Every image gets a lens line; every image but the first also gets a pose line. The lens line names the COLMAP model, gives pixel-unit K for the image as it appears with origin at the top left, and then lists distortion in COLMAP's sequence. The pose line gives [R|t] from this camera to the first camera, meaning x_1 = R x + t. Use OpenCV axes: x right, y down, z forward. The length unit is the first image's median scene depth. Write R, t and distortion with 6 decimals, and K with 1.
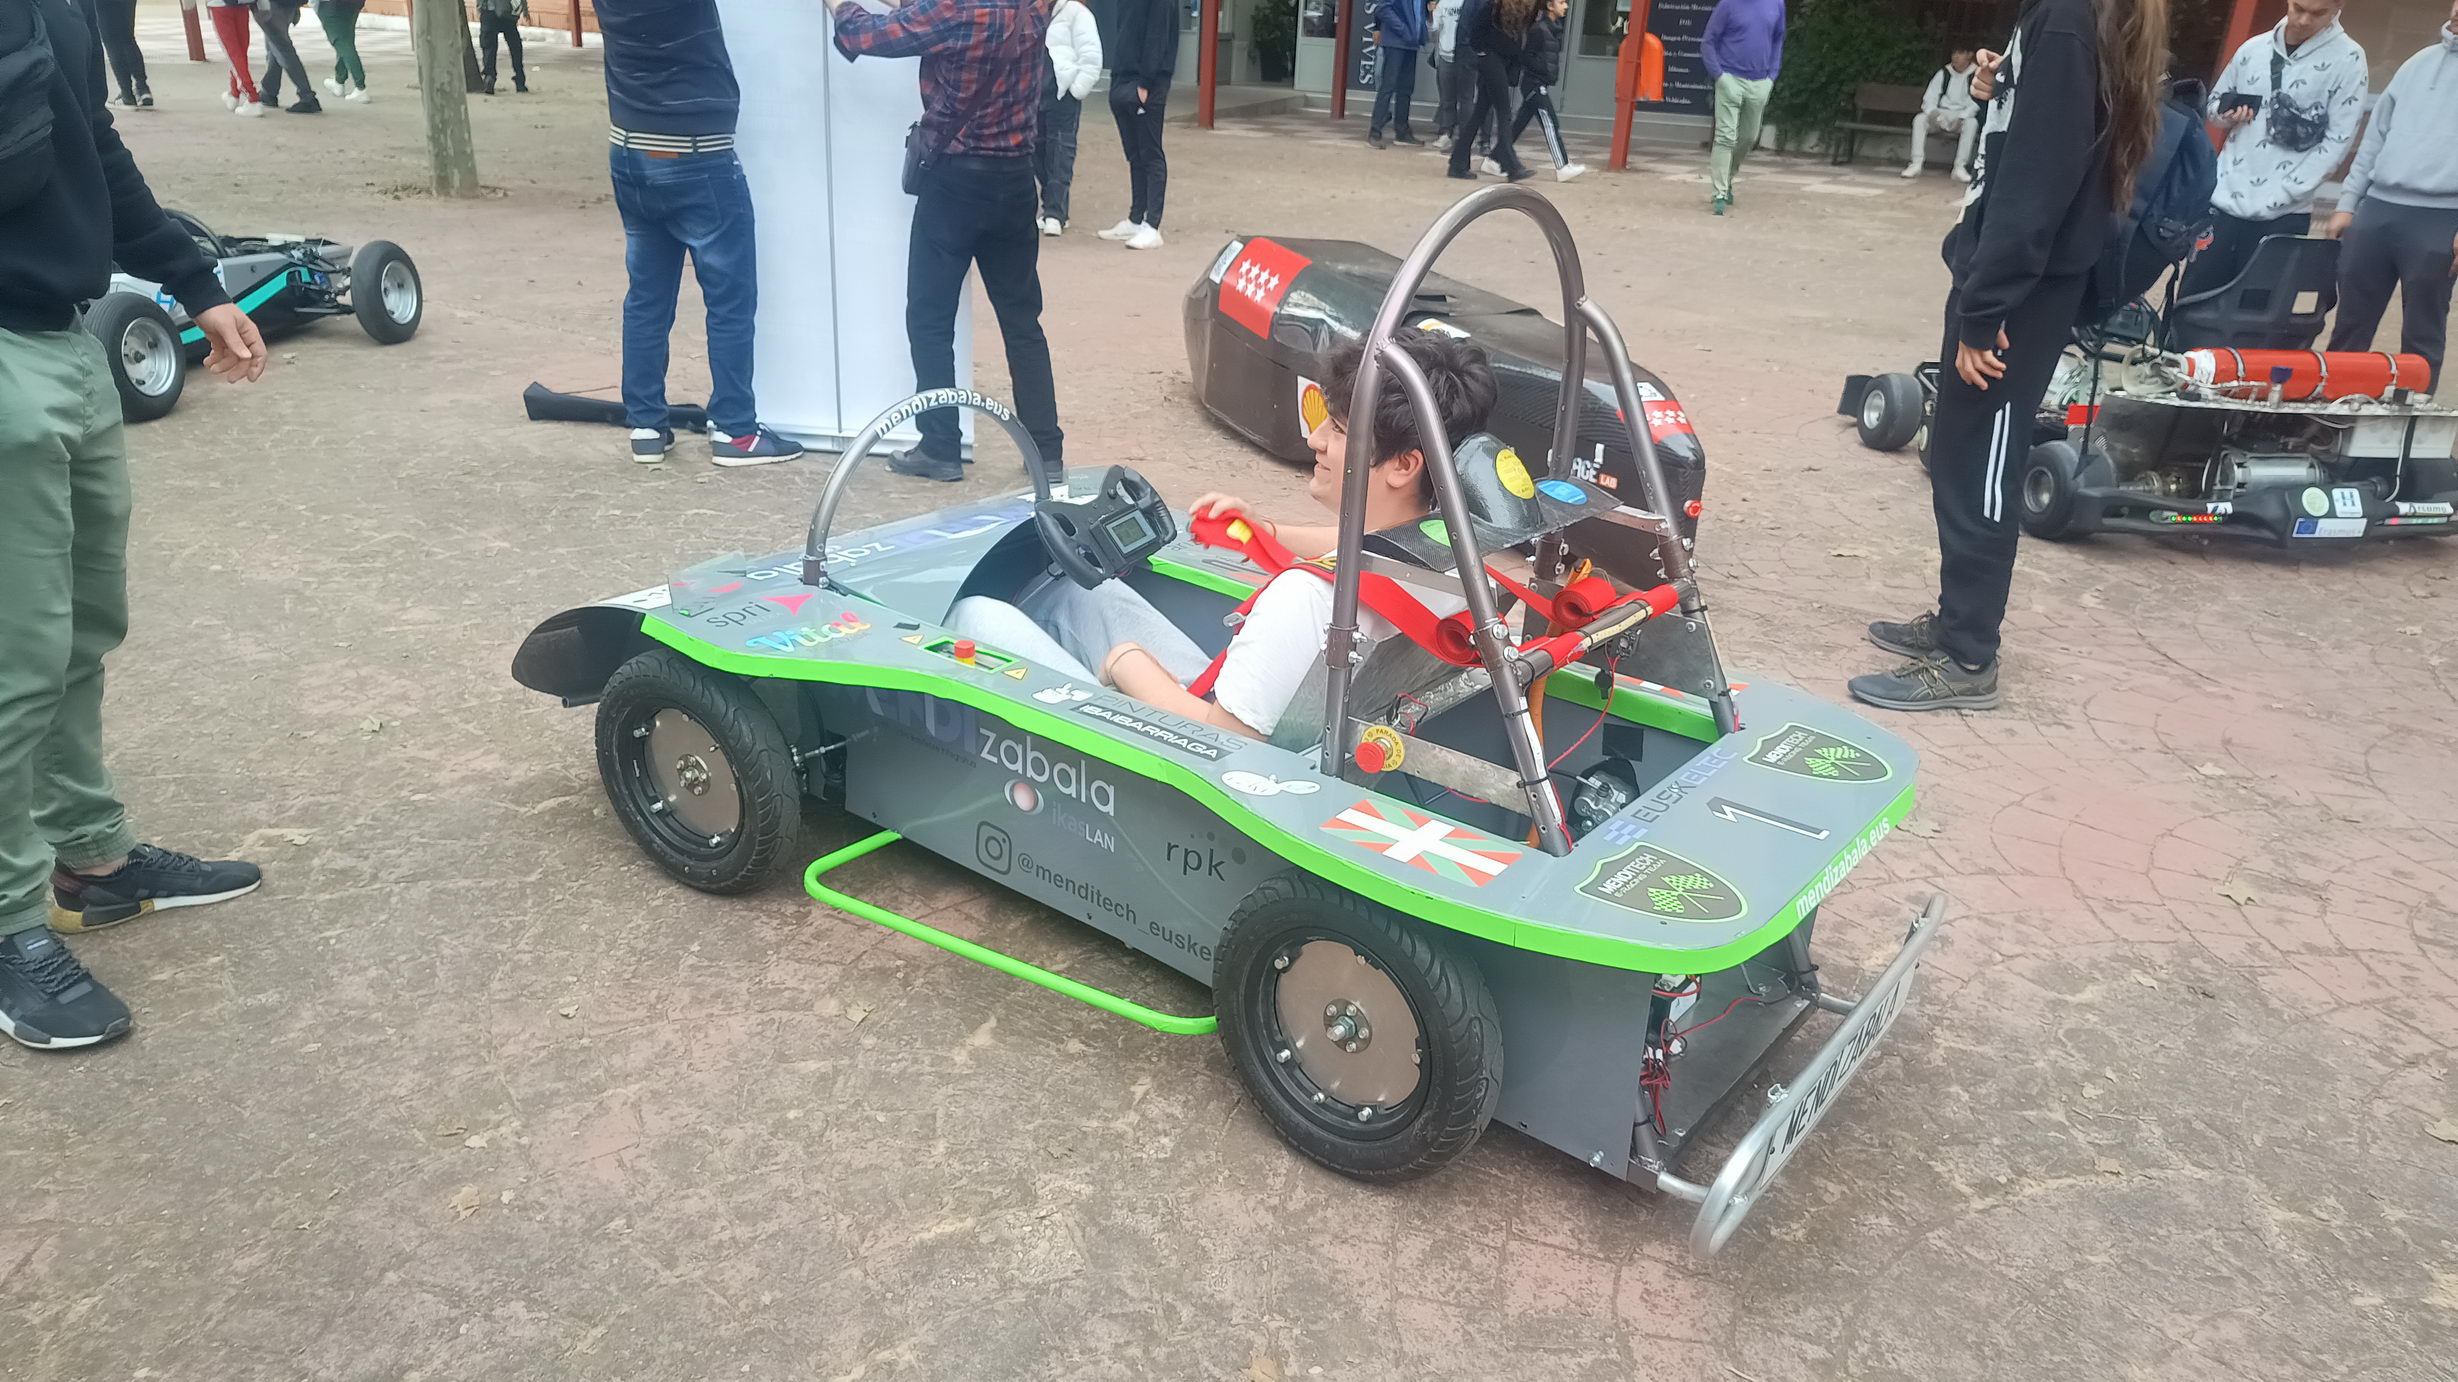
lens RADIAL K [[1657.2, 0, 1177.3], [0, 1657.2, 729.1], [0, 0, 1]] dist [0.032253, -0.038788]
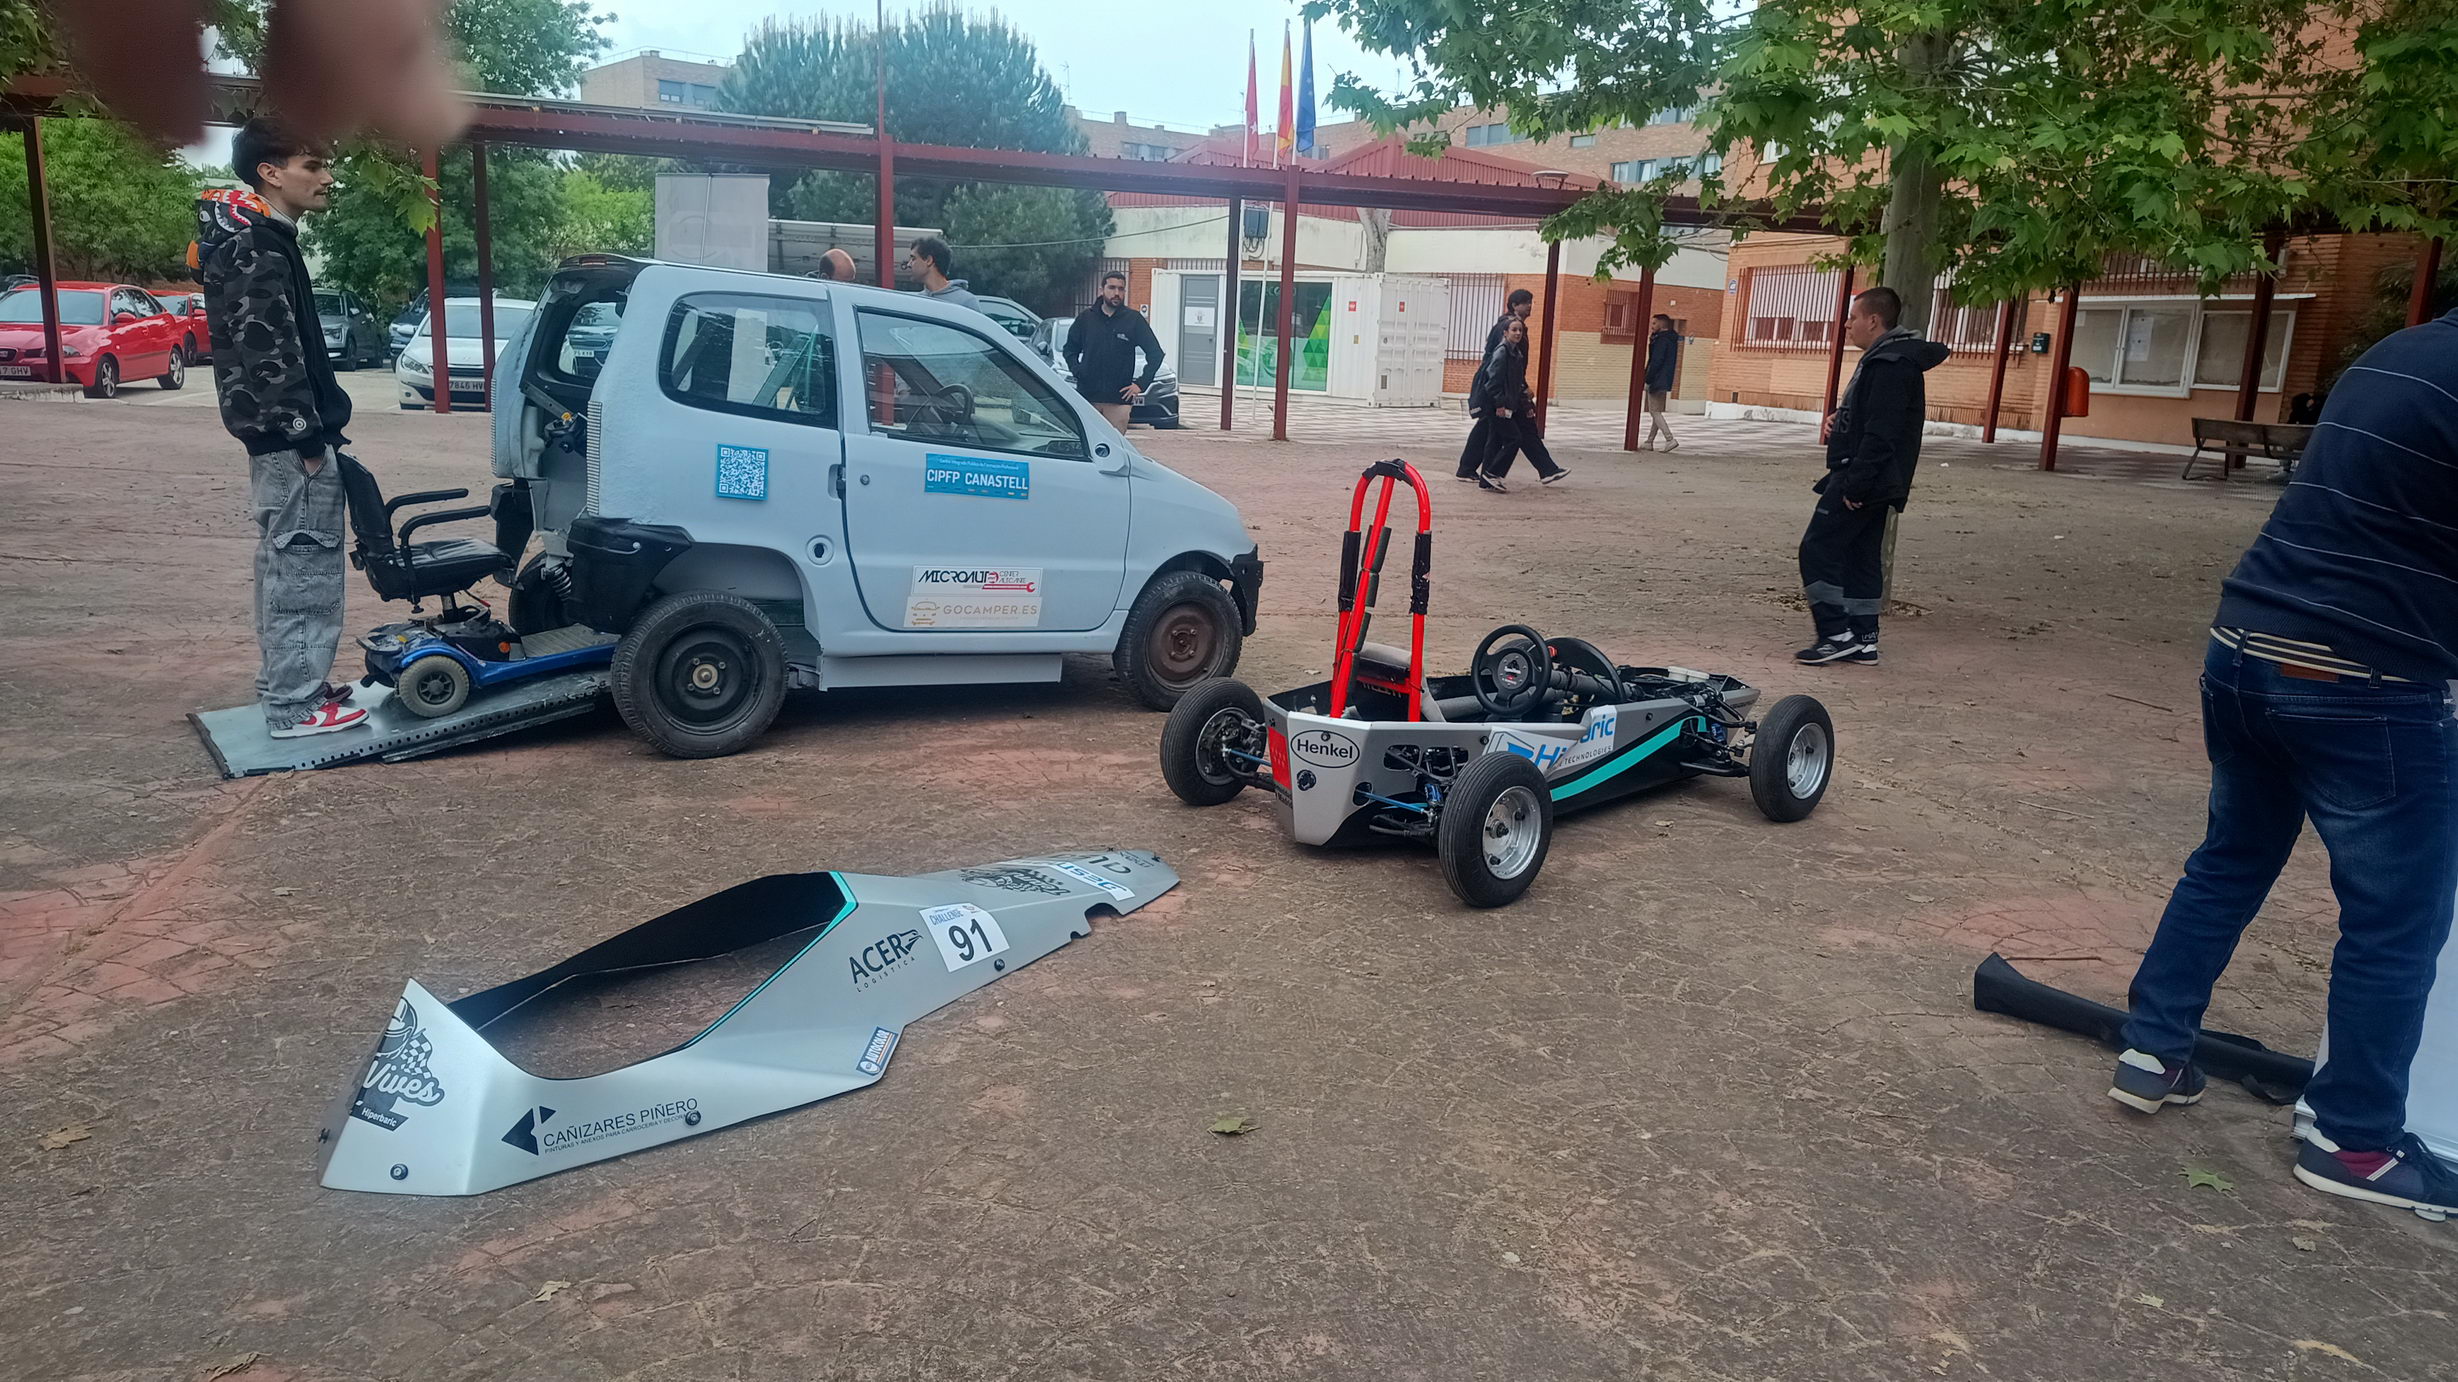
lens RADIAL K [[1657.2, 0, 1223.6], [0, 1657.2, 684.6], [0, 0, 1]] dist [0.032253, -0.038788]
pose [[0.743767, 0.127677, -0.656132, -0.180967], [-0.278315, 0.951609, -0.130314, -0.131882], [0.607743, 0.279535, 0.743309, 0.266828]]
